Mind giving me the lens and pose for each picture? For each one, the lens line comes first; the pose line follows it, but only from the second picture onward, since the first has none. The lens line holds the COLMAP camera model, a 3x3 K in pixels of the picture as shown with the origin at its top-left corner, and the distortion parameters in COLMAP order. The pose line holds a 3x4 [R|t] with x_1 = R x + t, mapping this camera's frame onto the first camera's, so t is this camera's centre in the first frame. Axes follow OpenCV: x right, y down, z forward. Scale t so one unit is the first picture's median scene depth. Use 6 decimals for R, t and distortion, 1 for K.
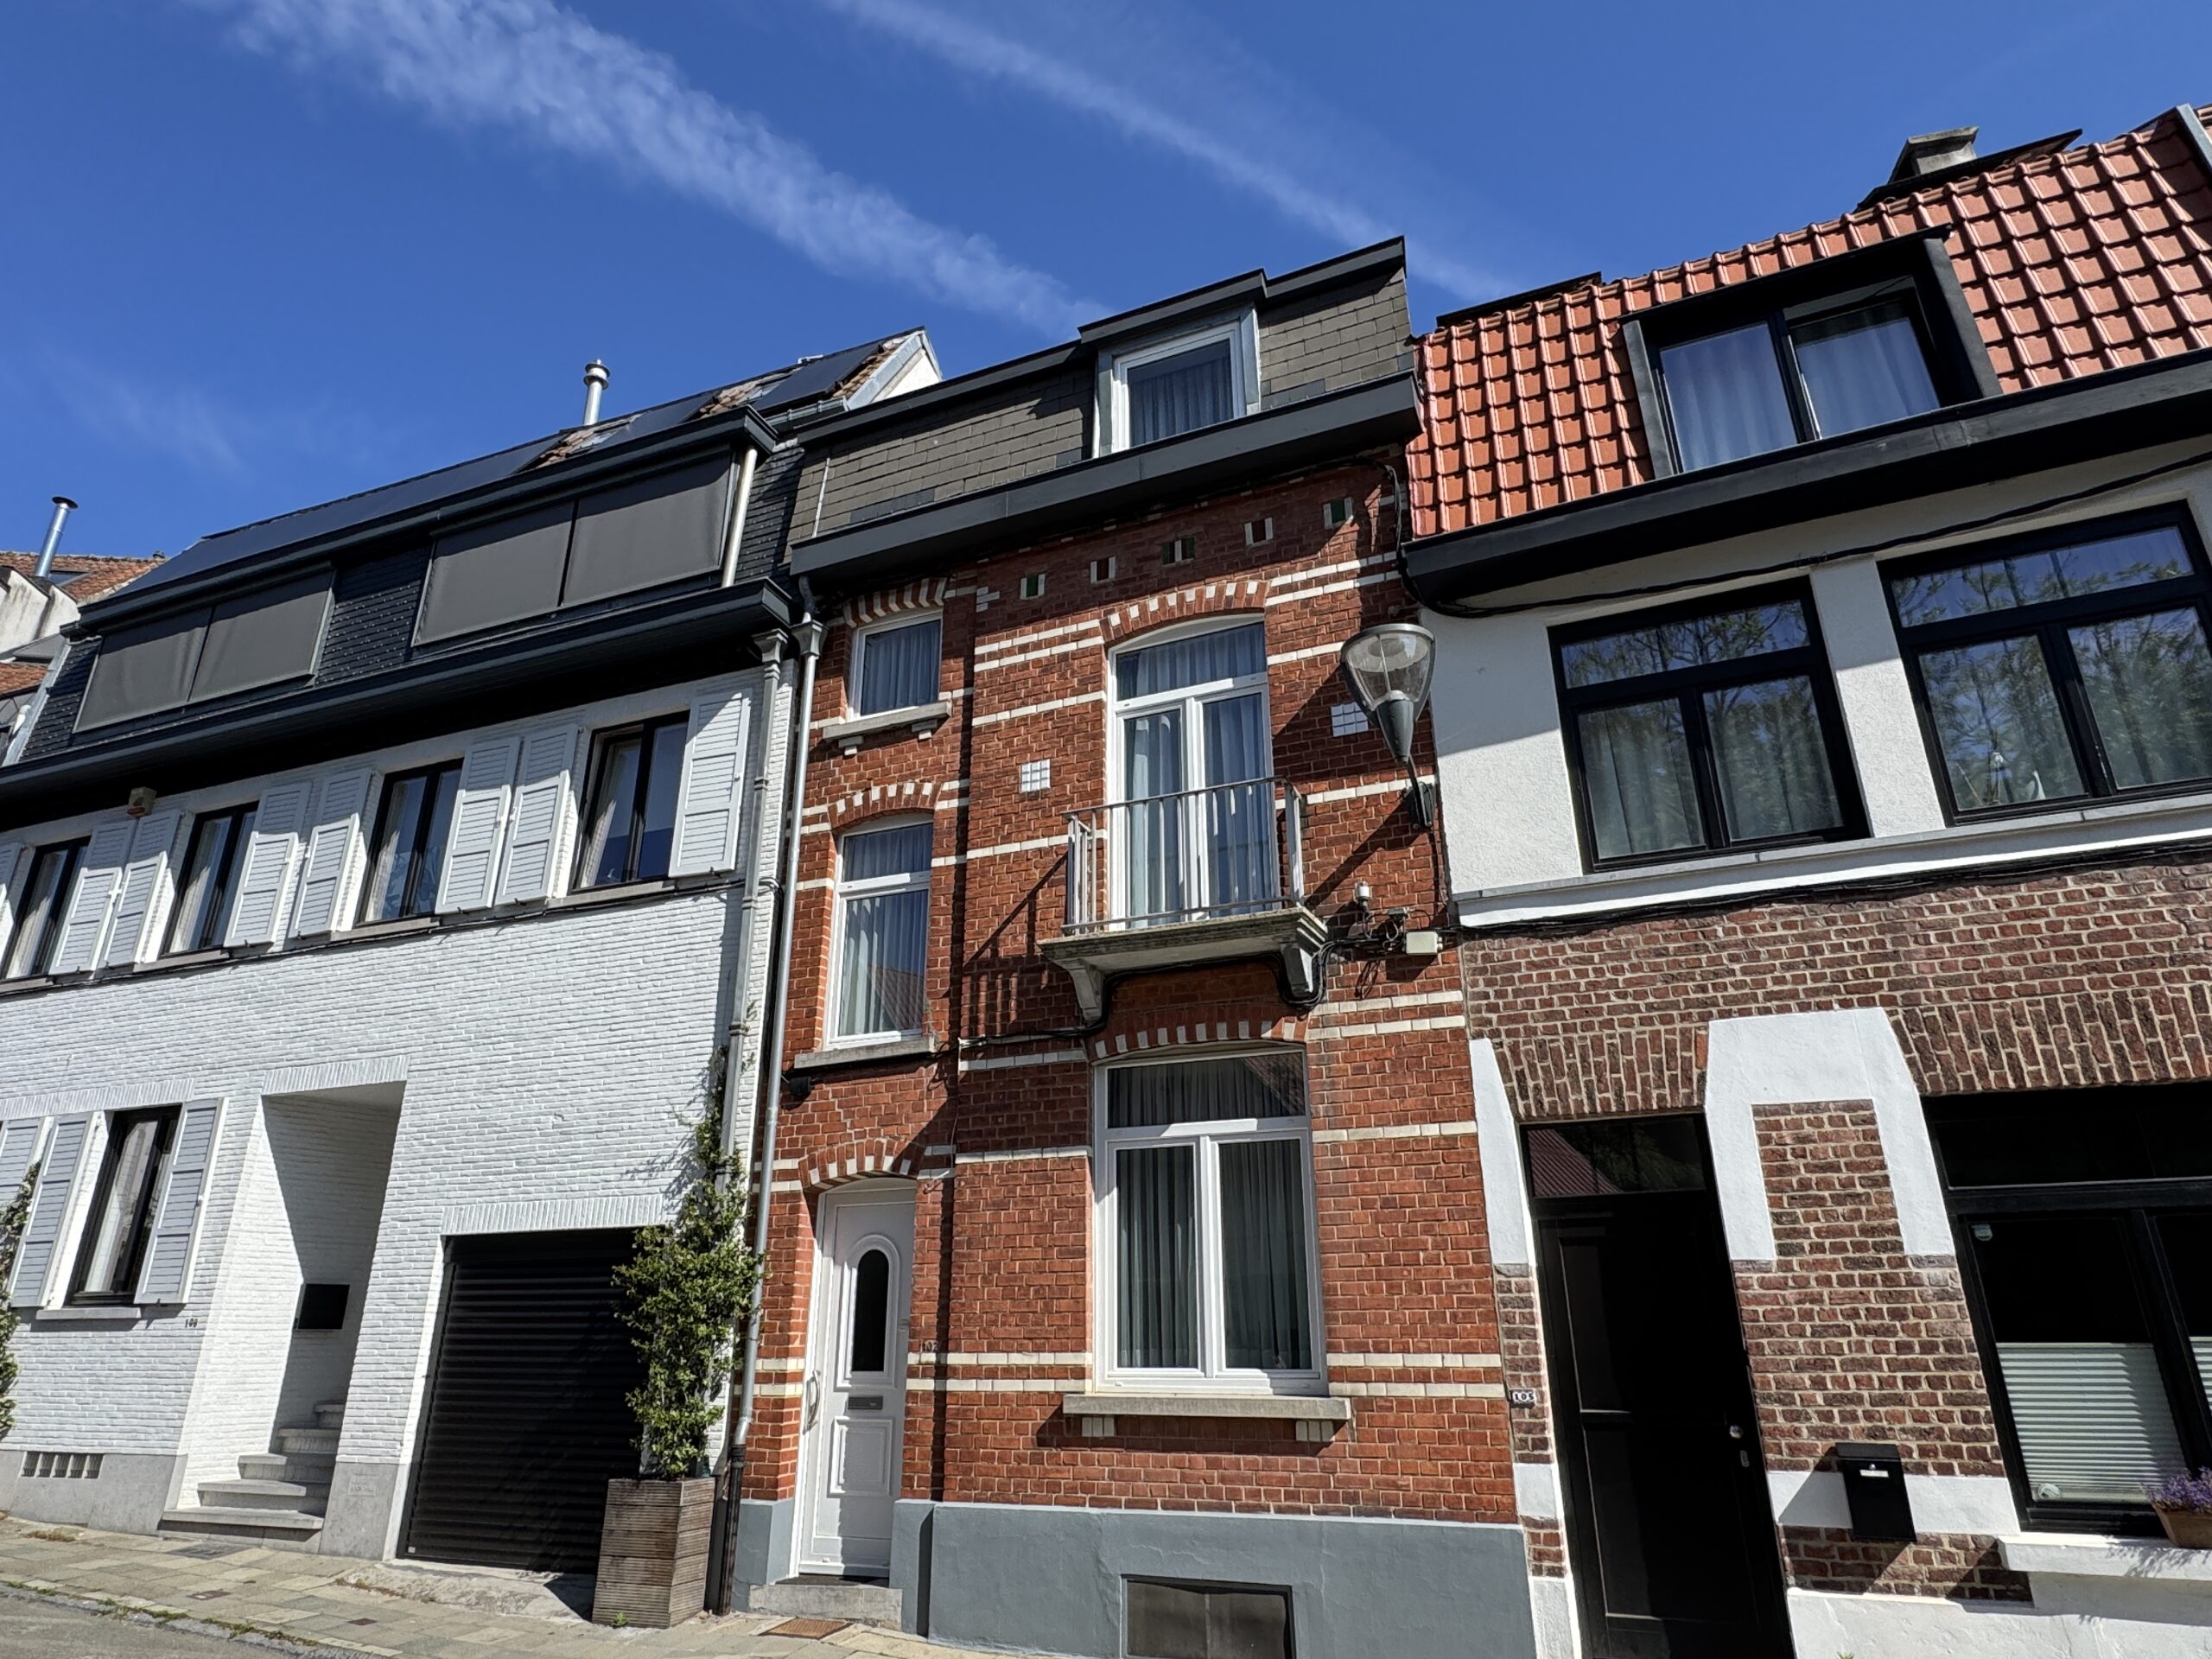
lens RADIAL K [[1299.9, 0, 1105.3], [0, 1299.9, 826.0], [0, 0, 1]] dist [-0.004497, 0.003534]
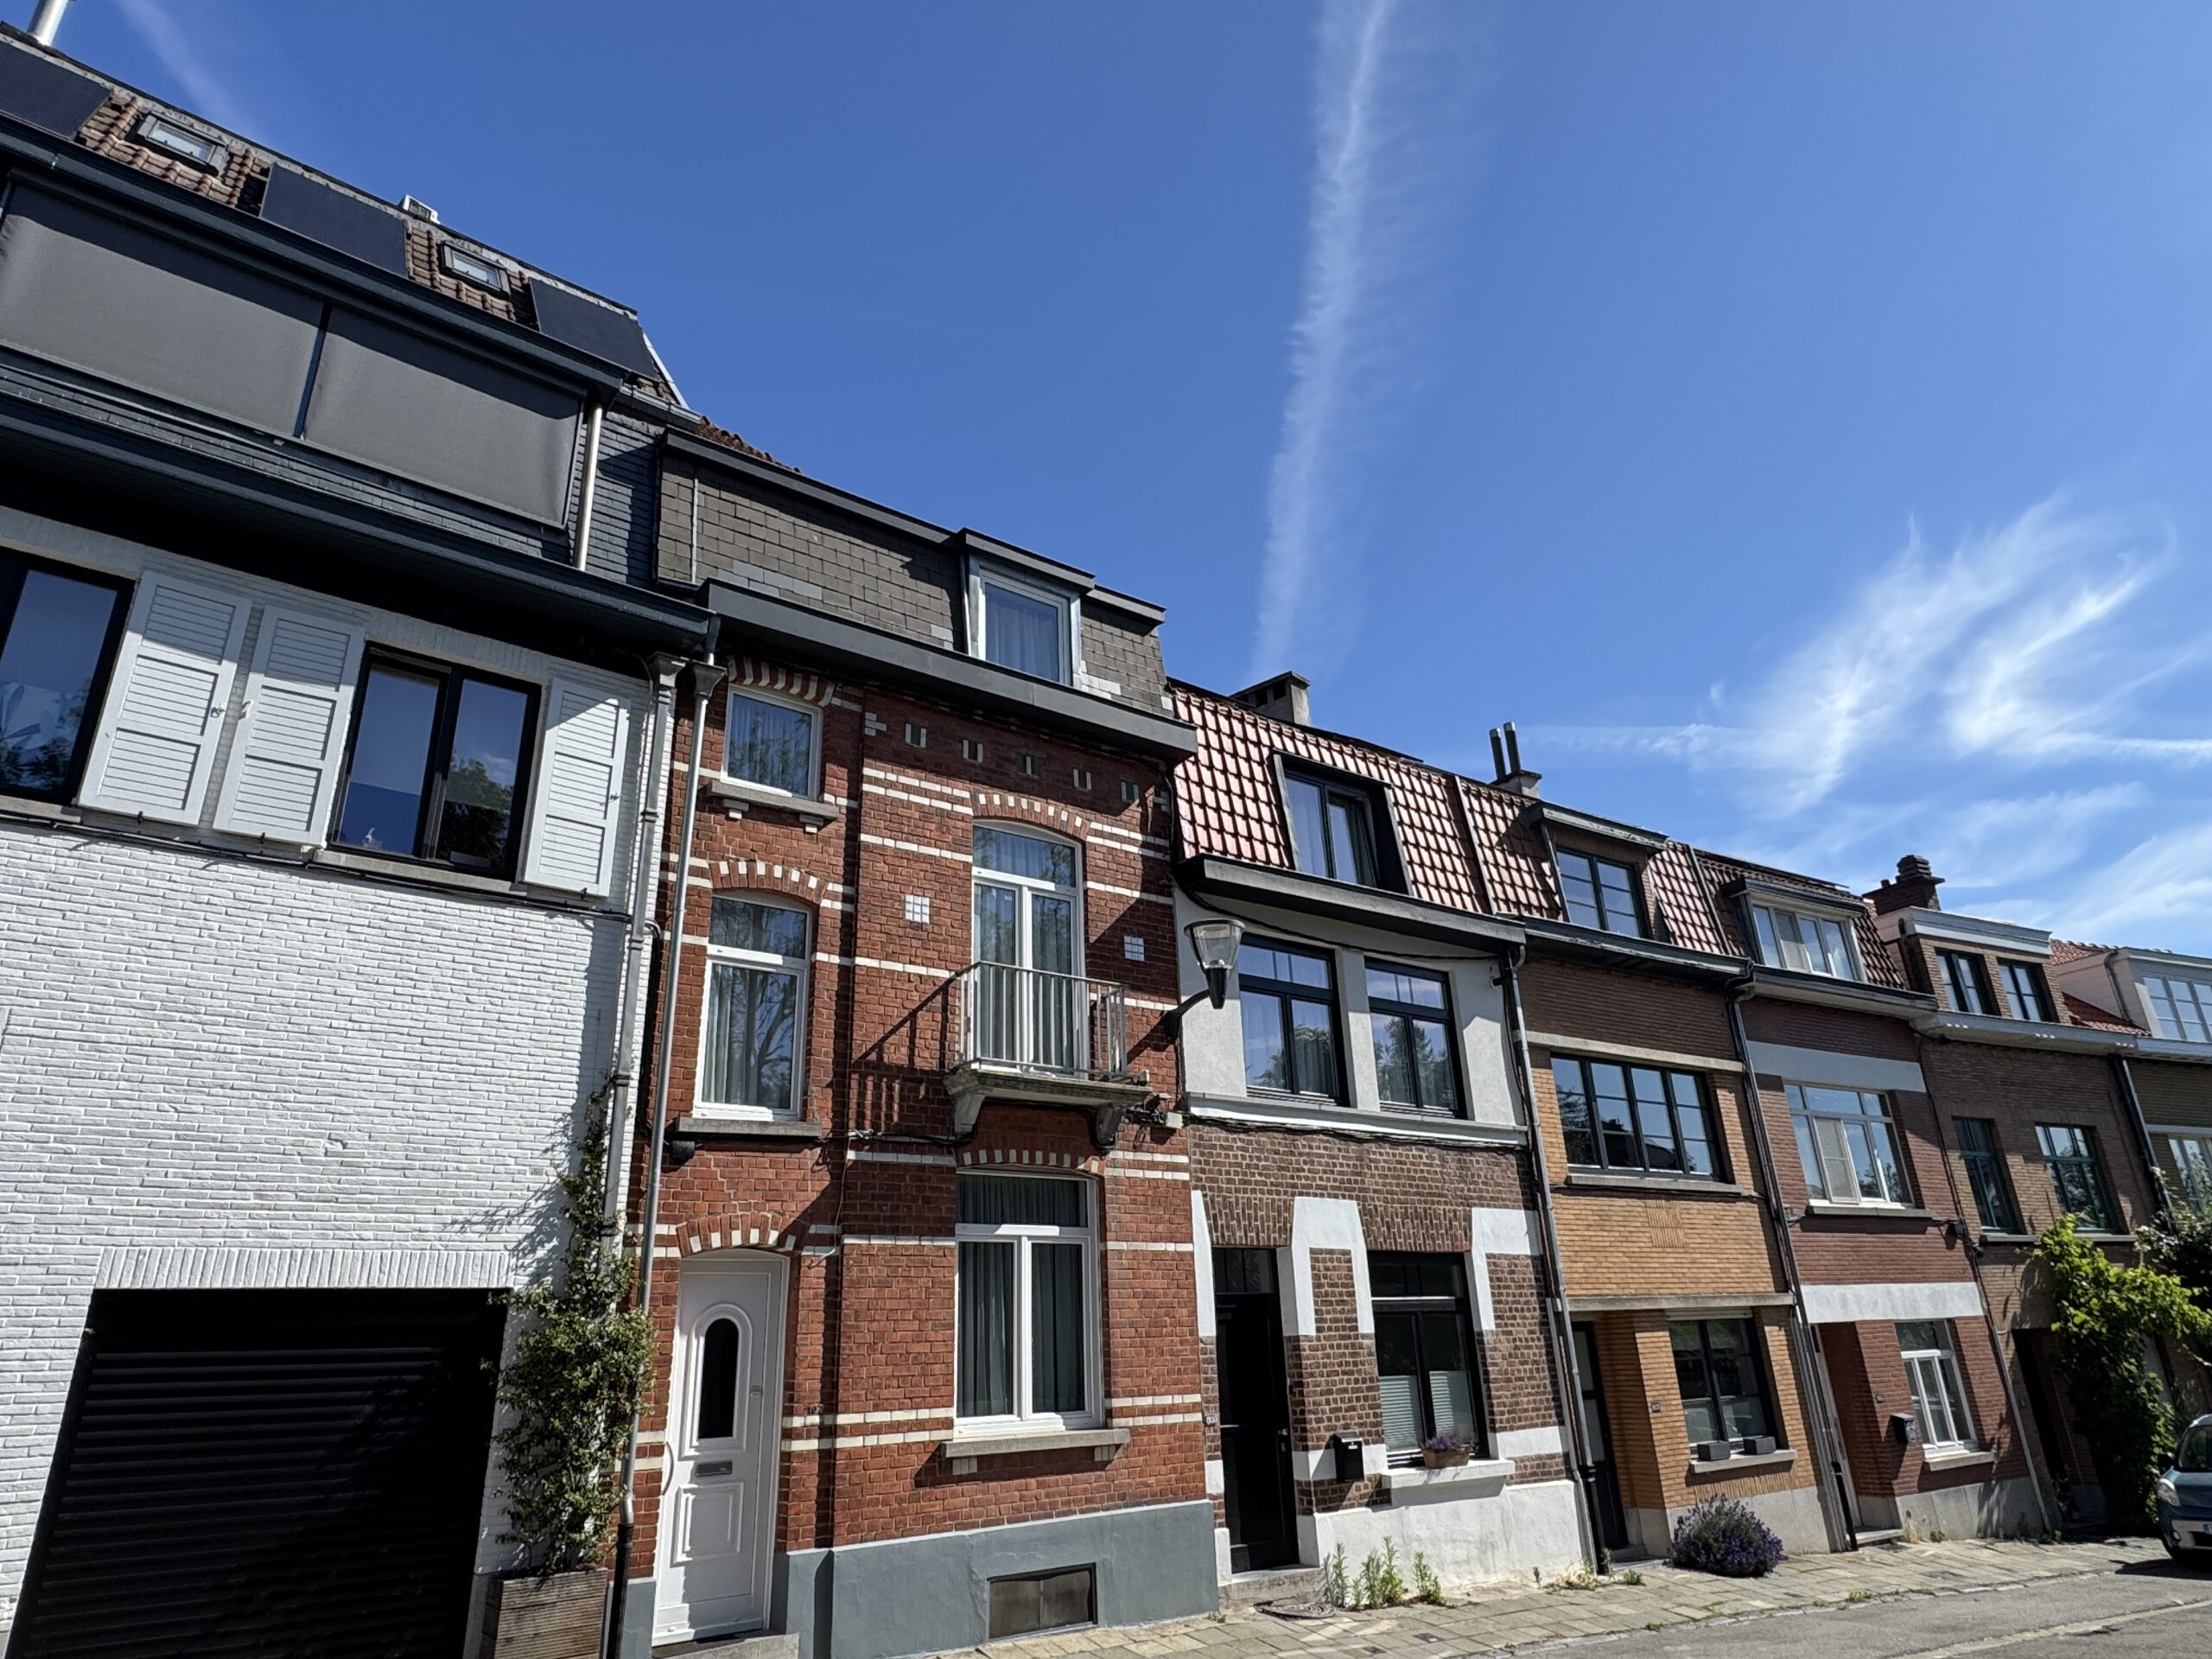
lens RADIAL K [[1299.9, 0, 1104.2], [0, 1299.9, 833.3], [0, 0, 1]] dist [-0.004497, 0.003534]
pose [[0.507297, 0.306187, 0.805543, -1.023844], [-0.291314, 0.940654, -0.174085, 0.057107], [-0.811040, -0.146353, 0.566388, 0.236470]]
